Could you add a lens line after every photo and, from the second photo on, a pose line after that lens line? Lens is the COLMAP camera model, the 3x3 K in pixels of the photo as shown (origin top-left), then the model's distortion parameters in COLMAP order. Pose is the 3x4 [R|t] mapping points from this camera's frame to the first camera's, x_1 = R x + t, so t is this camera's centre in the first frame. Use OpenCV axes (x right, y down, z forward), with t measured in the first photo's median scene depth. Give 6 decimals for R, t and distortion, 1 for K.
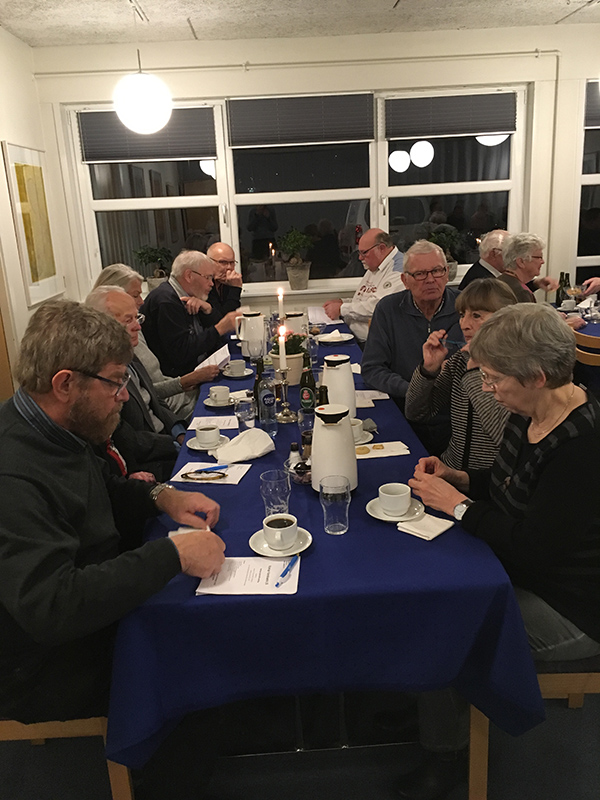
lens RADIAL K [[669.4, 0, 301.9], [0, 669.4, 395.9], [0, 0, 1]] dist [0.070821, -0.071772]
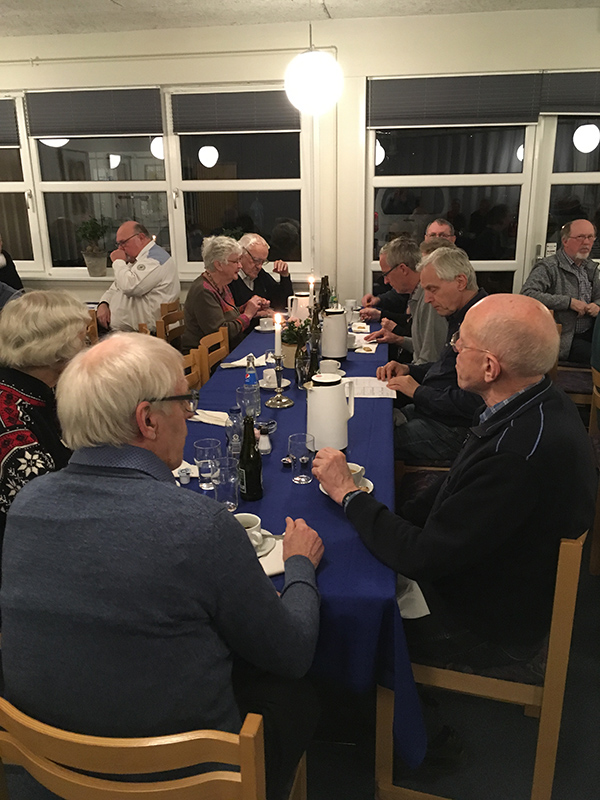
lens RADIAL K [[669.4, 0, 299.5], [0, 669.4, 402.3], [0, 0, 1]] dist [0.070821, -0.071772]
pose [[0.971258, 0.107027, -0.212608, 0.563982], [-0.099867, 0.994020, 0.044170, -0.042751], [0.216064, -0.021668, 0.976139, 0.039819]]
